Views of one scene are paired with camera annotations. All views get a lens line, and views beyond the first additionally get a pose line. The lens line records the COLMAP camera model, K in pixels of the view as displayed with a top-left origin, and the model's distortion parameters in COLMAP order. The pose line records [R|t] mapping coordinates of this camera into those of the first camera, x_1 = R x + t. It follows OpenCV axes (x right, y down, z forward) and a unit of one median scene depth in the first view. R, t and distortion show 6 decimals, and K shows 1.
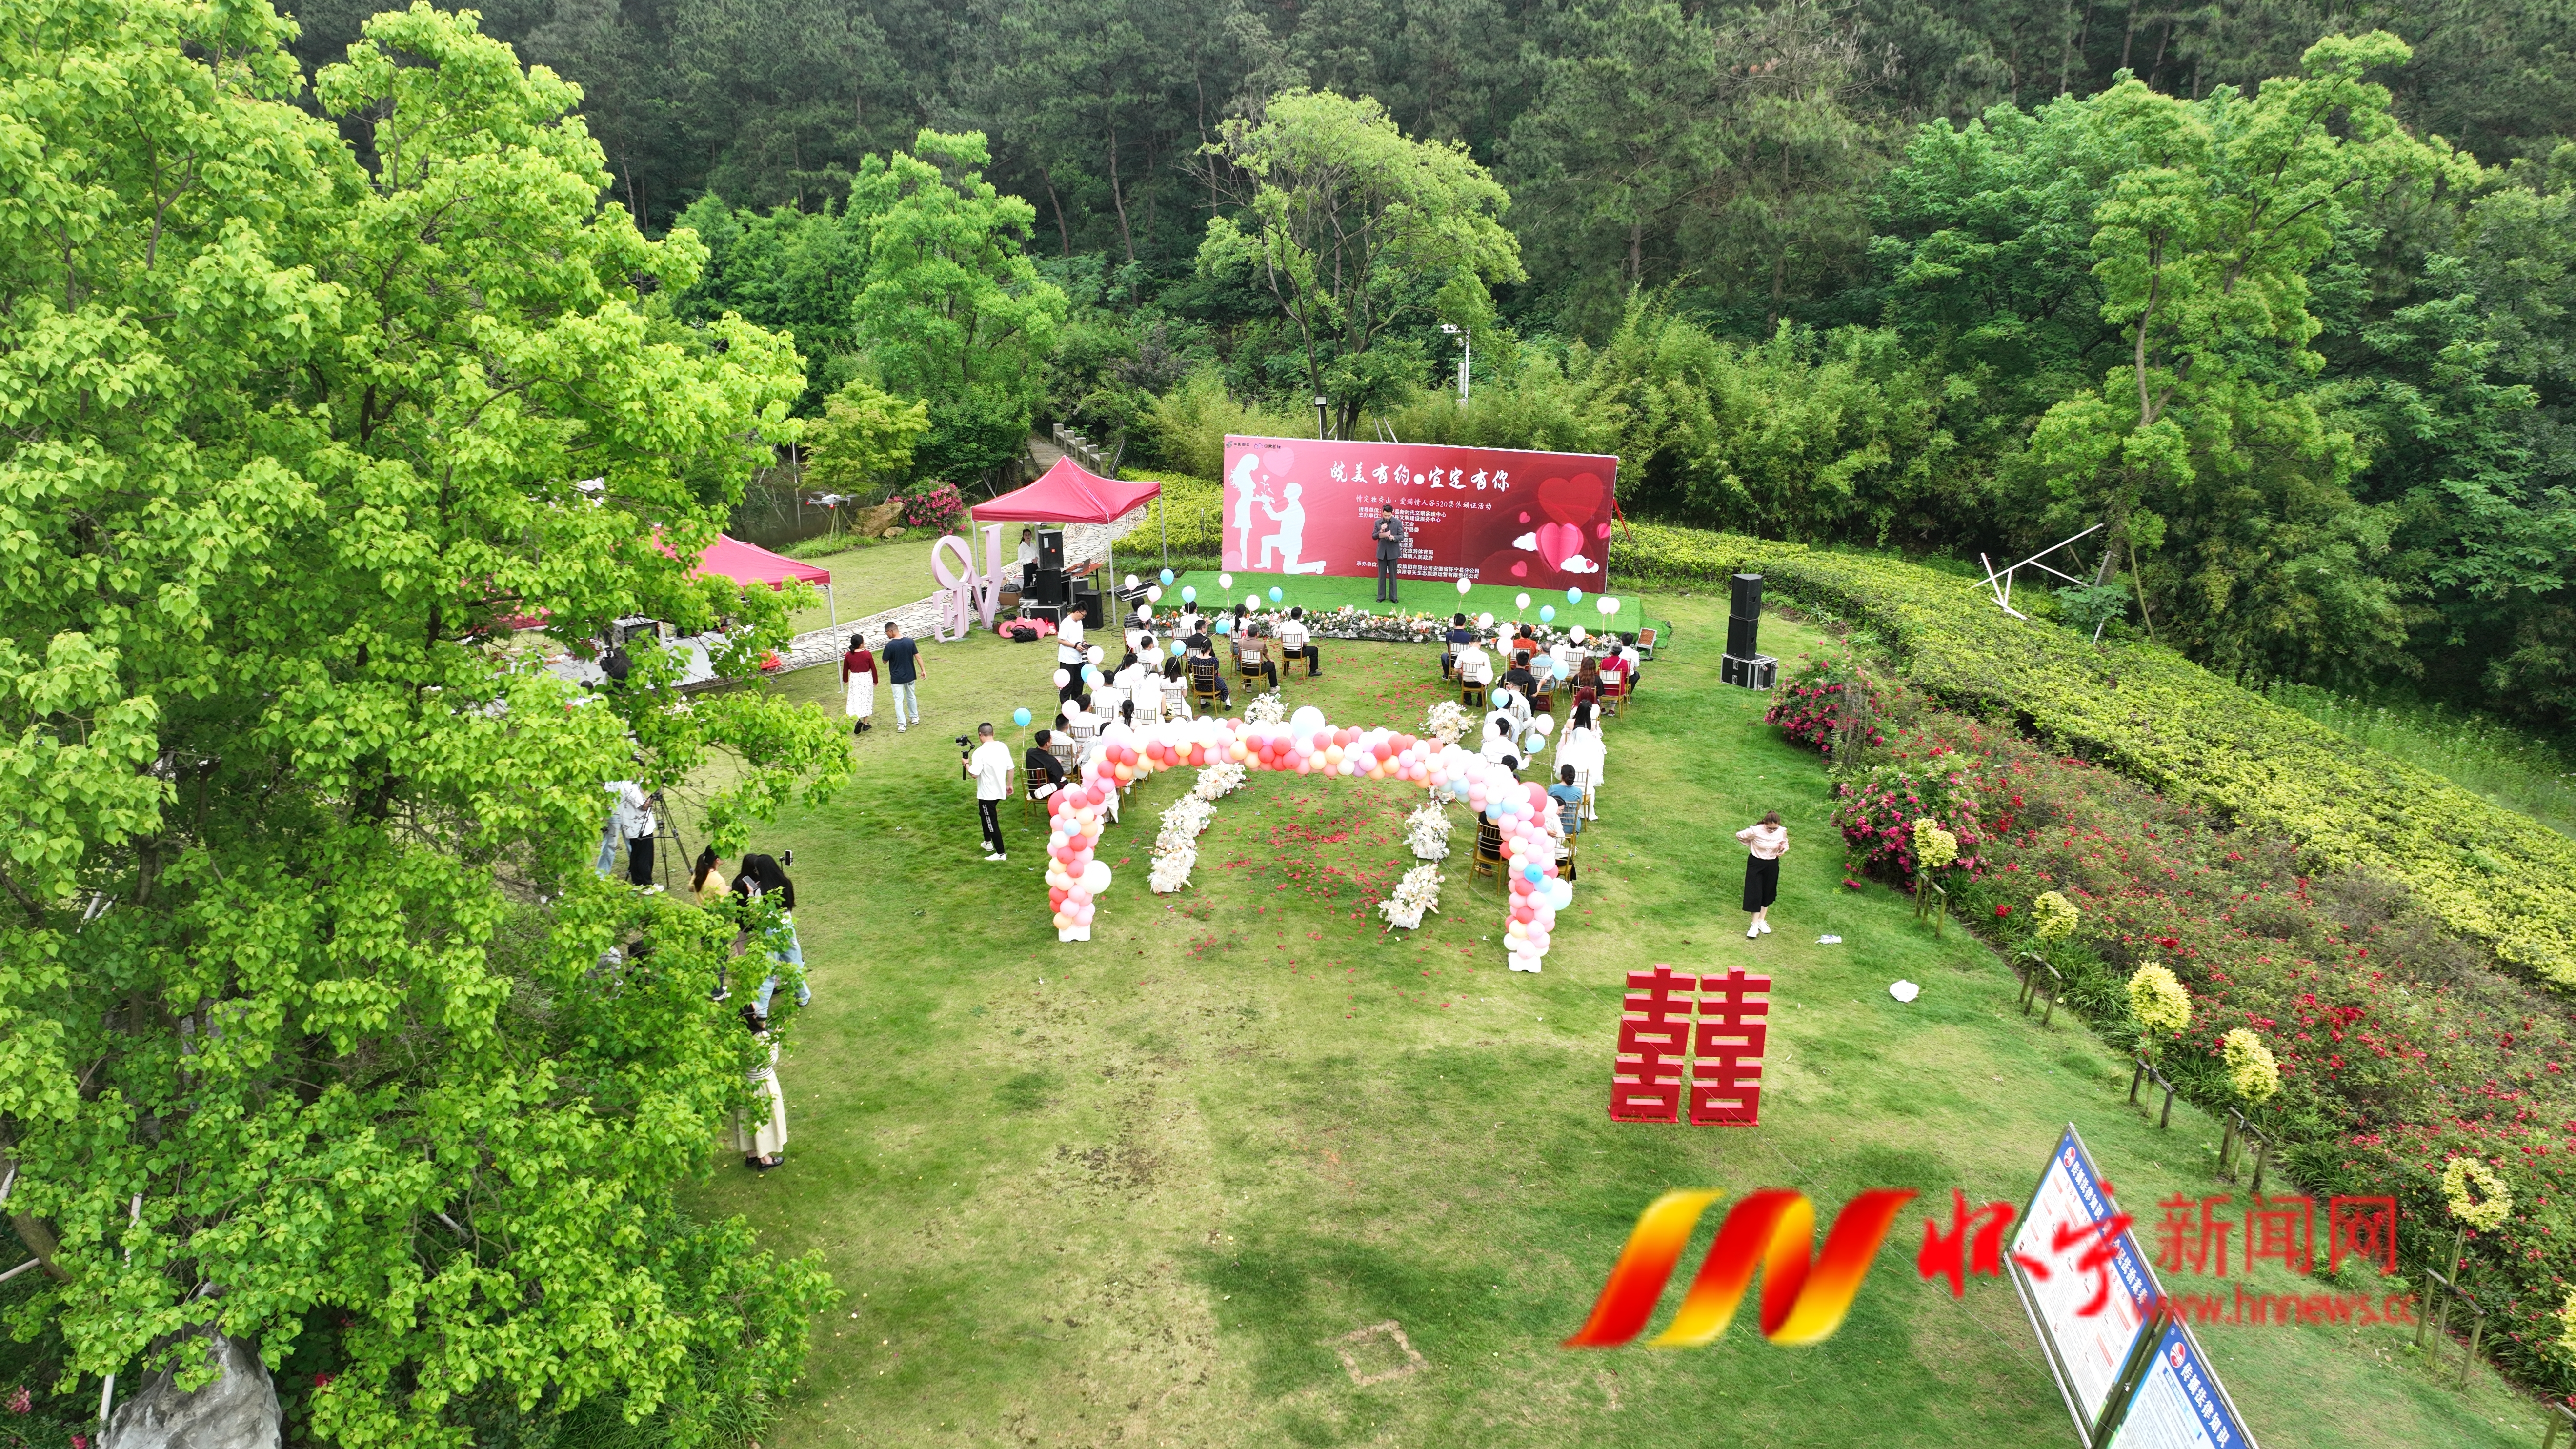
lens RADIAL K [[1970.3, 0, 1288.0], [0, 1970.3, 724.5], [0, 0, 1]] dist [-0.008440, 0.150032]
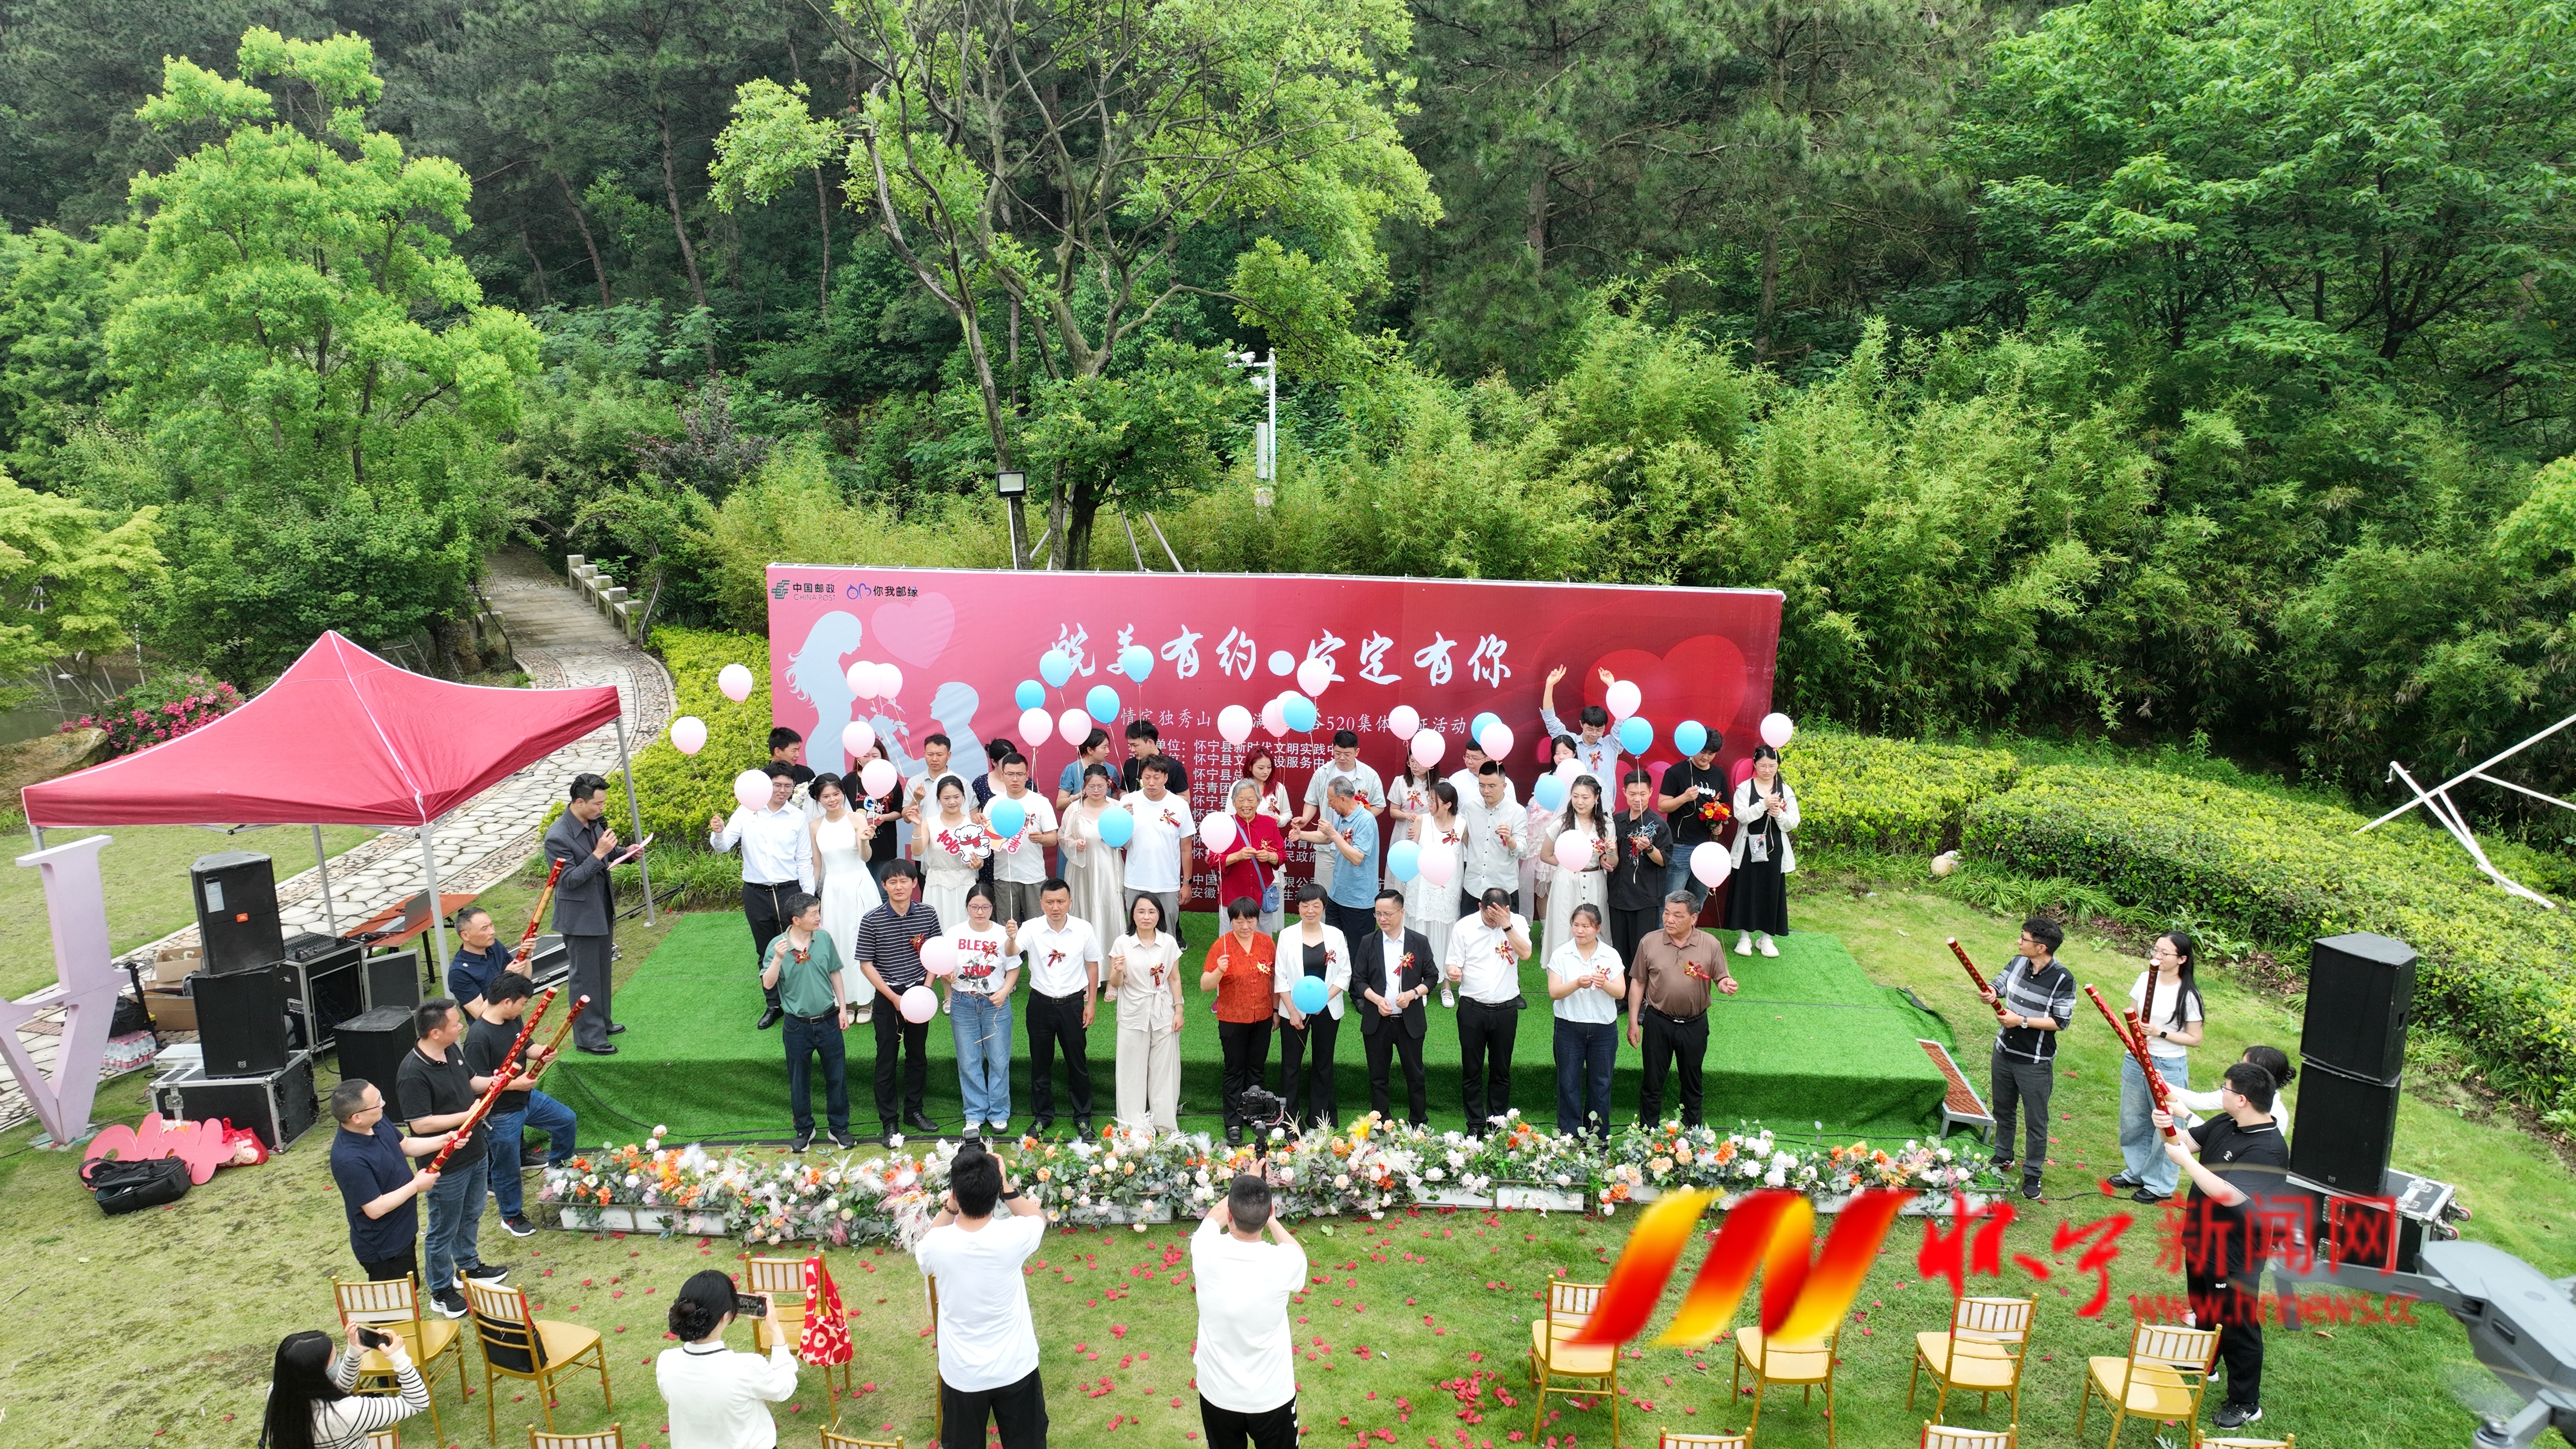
lens RADIAL K [[1970.3, 0, 1288.0], [0, 1970.3, 724.5], [0, 0, 1]] dist [-0.008440, 0.150032]
pose [[0.985550, -0.041668, 0.164178, 0.002516], [0.051717, 0.997010, -0.057415, -0.073856], [-0.161295, 0.065076, 0.984758, 0.505529]]
